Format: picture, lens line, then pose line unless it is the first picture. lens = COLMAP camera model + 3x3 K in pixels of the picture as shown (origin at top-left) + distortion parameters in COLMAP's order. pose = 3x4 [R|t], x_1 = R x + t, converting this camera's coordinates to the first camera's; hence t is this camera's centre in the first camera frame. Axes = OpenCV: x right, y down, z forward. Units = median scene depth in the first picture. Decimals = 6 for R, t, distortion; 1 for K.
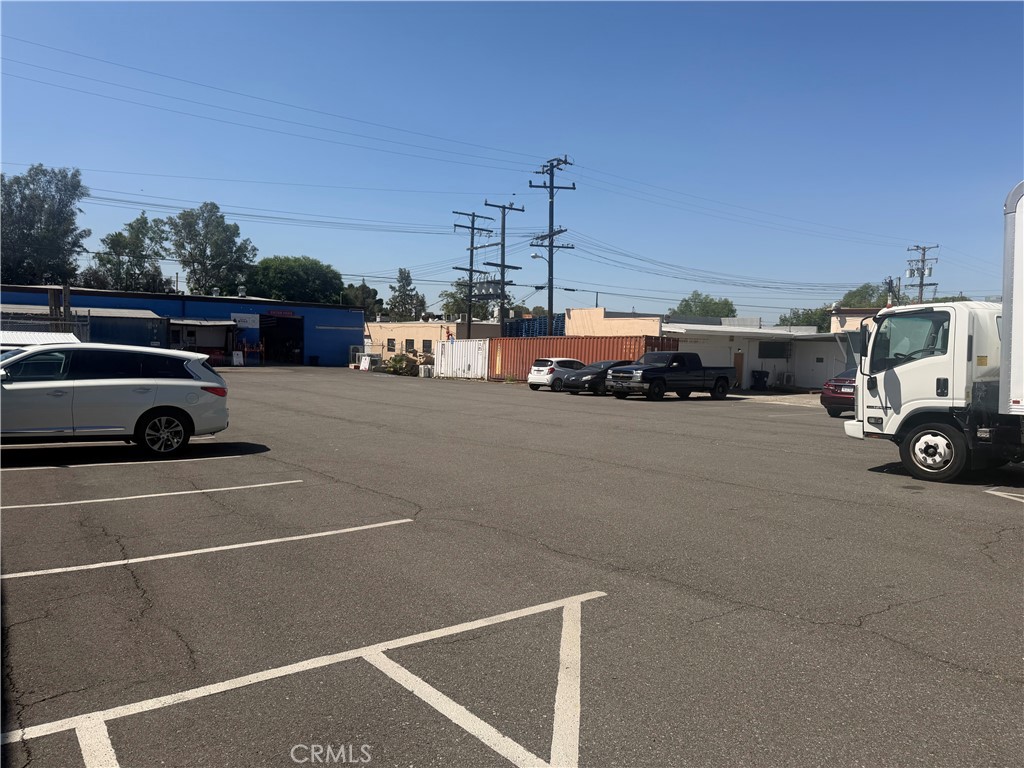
lens RADIAL K [[707.8, 0, 512.0], [0, 707.8, 384.0], [0, 0, 1]] dist [0.002472, -0.000149]
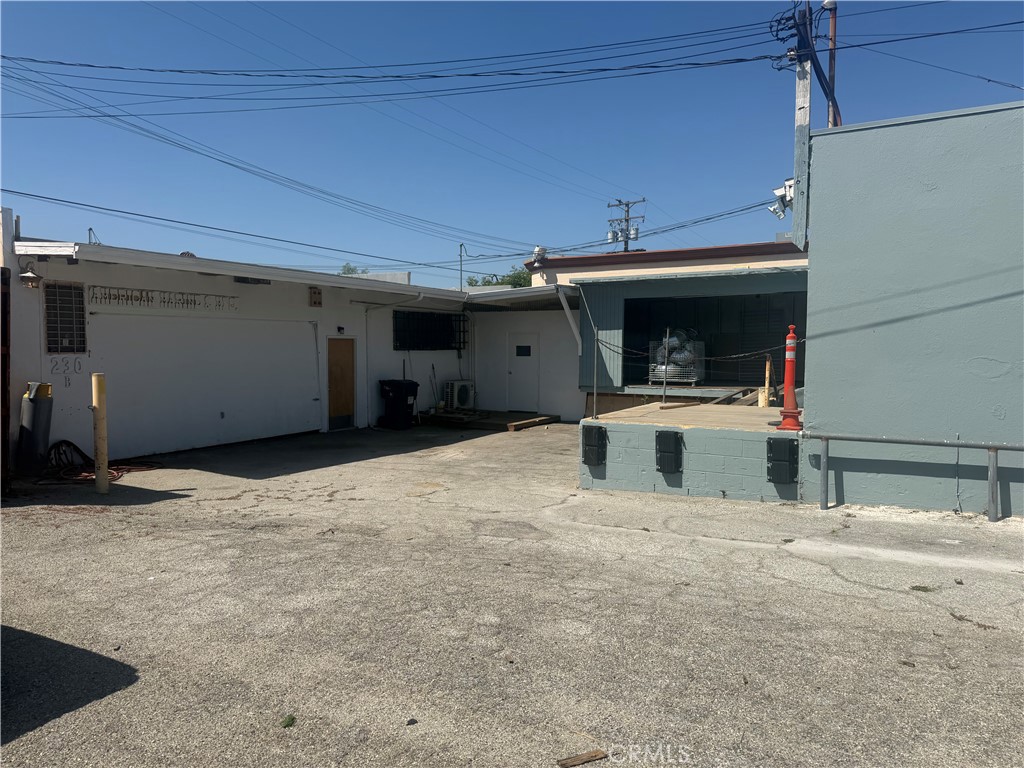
lens RADIAL K [[707.8, 0, 512.0], [0, 707.8, 384.0], [0, 0, 1]] dist [0.002472, -0.000149]
pose [[0.909934, -0.043925, 0.412421, 0.231471], [0.042929, 0.999010, 0.011686, -0.017846], [-0.412526, 0.007071, 0.910919, 0.571731]]
